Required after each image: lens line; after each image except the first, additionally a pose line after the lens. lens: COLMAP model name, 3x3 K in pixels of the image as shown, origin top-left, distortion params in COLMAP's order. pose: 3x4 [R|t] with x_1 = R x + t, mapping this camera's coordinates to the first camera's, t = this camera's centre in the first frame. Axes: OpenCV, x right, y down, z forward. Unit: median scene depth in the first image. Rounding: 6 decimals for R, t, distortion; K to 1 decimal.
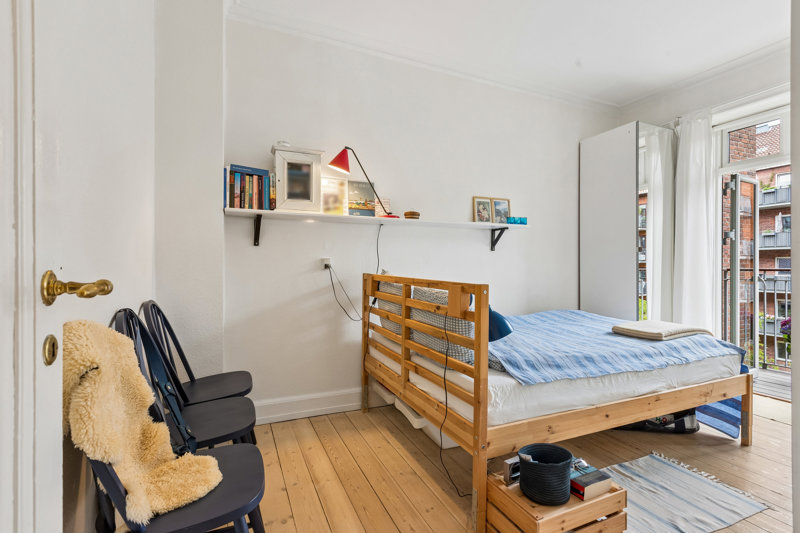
lens RADIAL K [[378.8, 0, 402.2], [0, 378.8, 266.0], [0, 0, 1]] dist [0.001887, 0.001899]
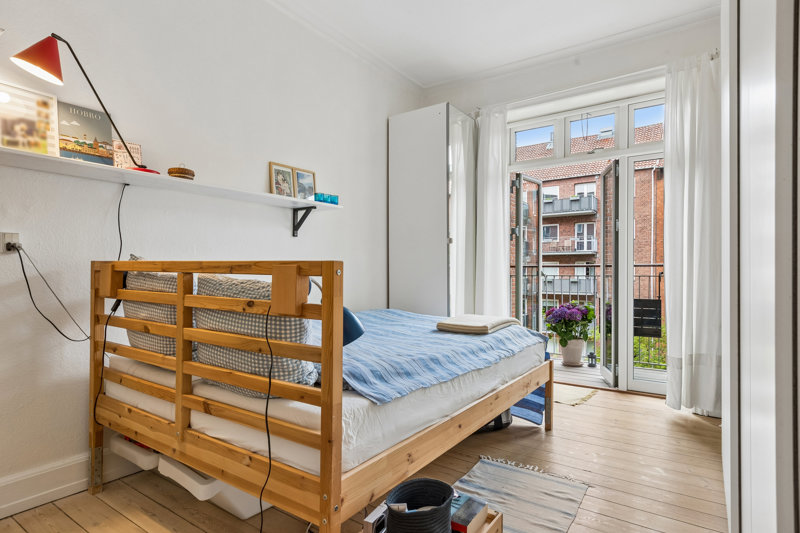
lens RADIAL K [[442.1, 0, 399.5], [0, 442.1, 273.9], [0, 0, 1]] dist [0.011352, -0.000957]
pose [[0.860952, -0.005256, 0.508658, -0.045202], [0.001684, 0.999971, 0.007484, 0.037898], [-0.508683, -0.005587, 0.860936, 0.163408]]
